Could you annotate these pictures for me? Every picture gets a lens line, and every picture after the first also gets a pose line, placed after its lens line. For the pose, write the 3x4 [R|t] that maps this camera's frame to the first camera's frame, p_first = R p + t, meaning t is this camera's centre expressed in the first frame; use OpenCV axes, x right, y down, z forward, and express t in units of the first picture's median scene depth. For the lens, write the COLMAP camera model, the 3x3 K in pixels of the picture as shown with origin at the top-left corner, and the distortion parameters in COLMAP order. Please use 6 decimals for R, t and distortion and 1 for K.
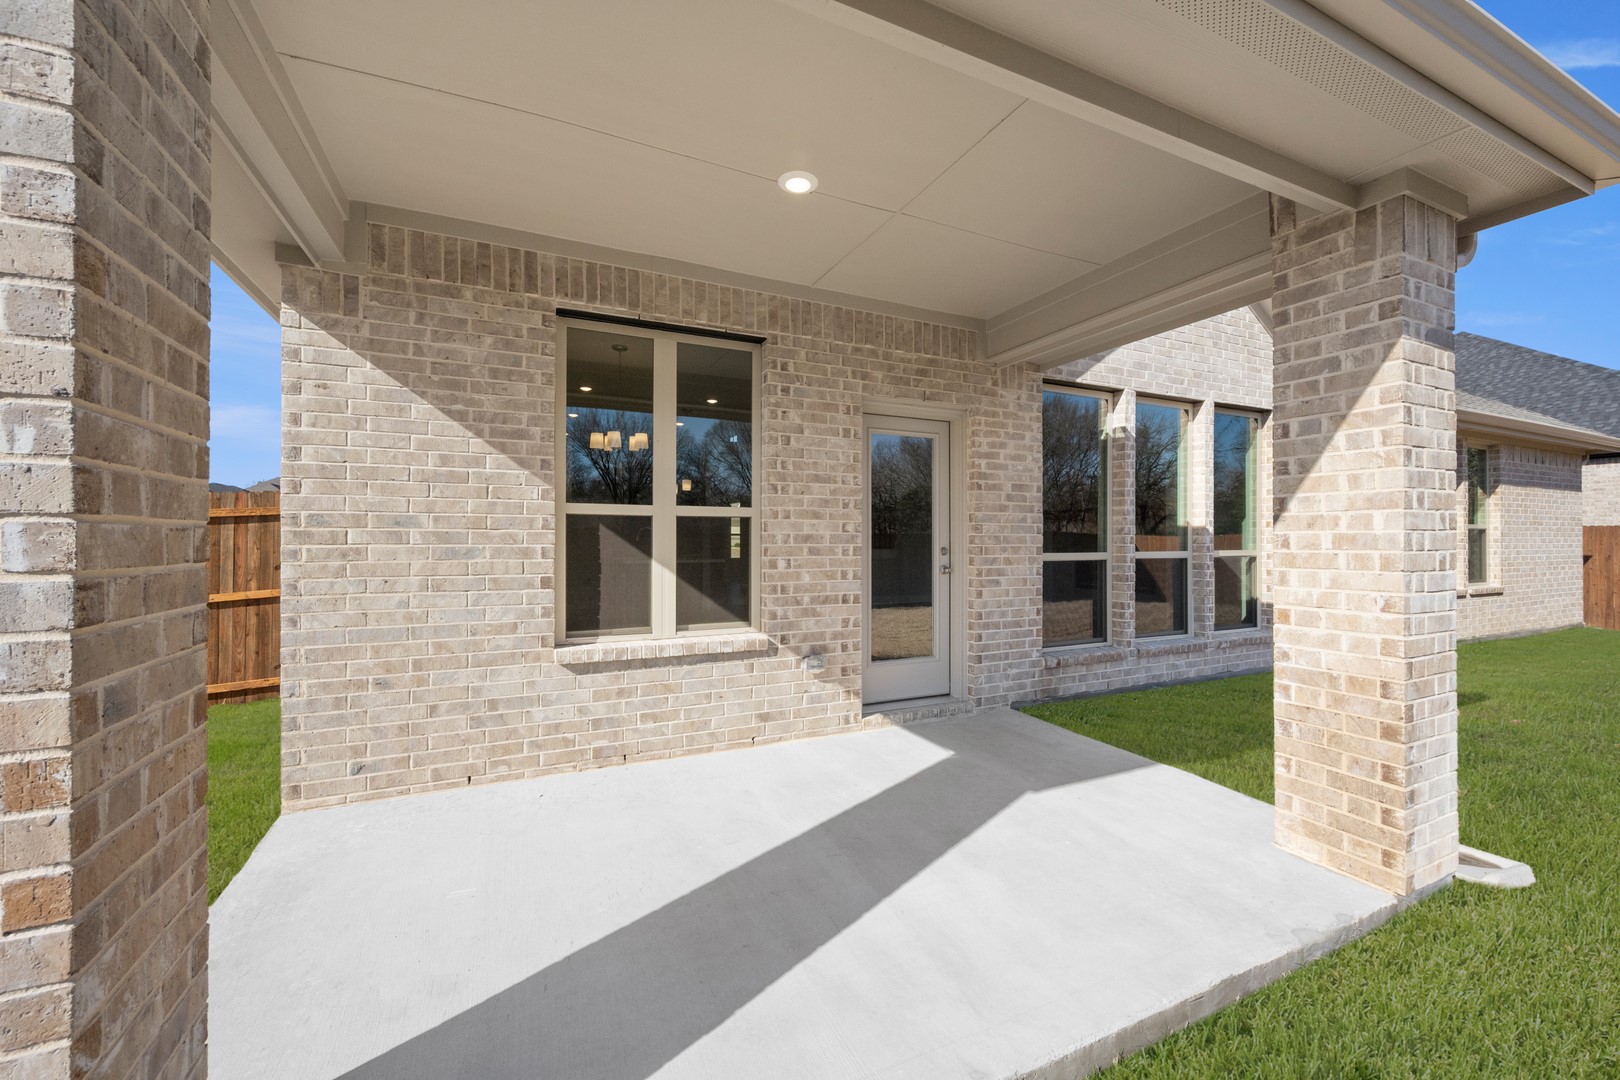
lens RADIAL K [[637.7, 0, 809.8], [0, 637.7, 533.6], [0, 0, 1]] dist [-0.000748, 0.000017]
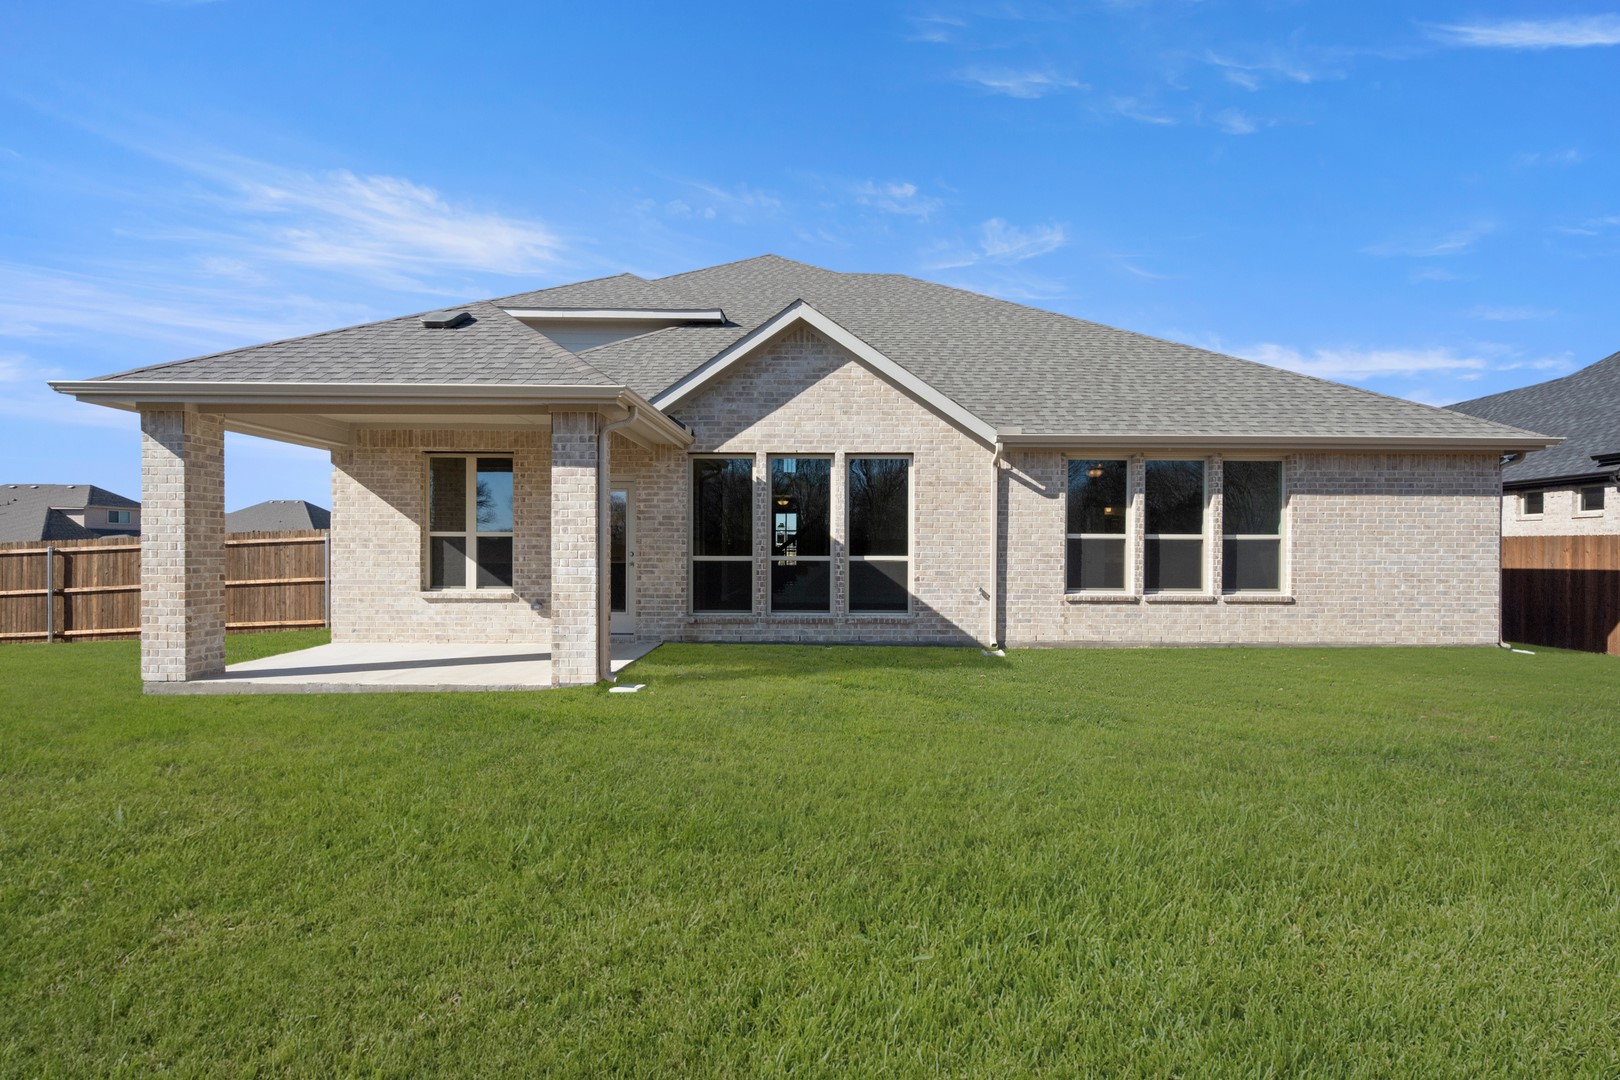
lens RADIAL K [[637.7, 0, 810.0], [0, 637.7, 547.1], [0, 0, 1]] dist [-0.000748, 0.000017]
pose [[0.906635, 0.003752, -0.421899, 1.780869], [0.001328, 0.999930, 0.011746, -0.015110], [0.421914, -0.011210, 0.906567, -0.521415]]
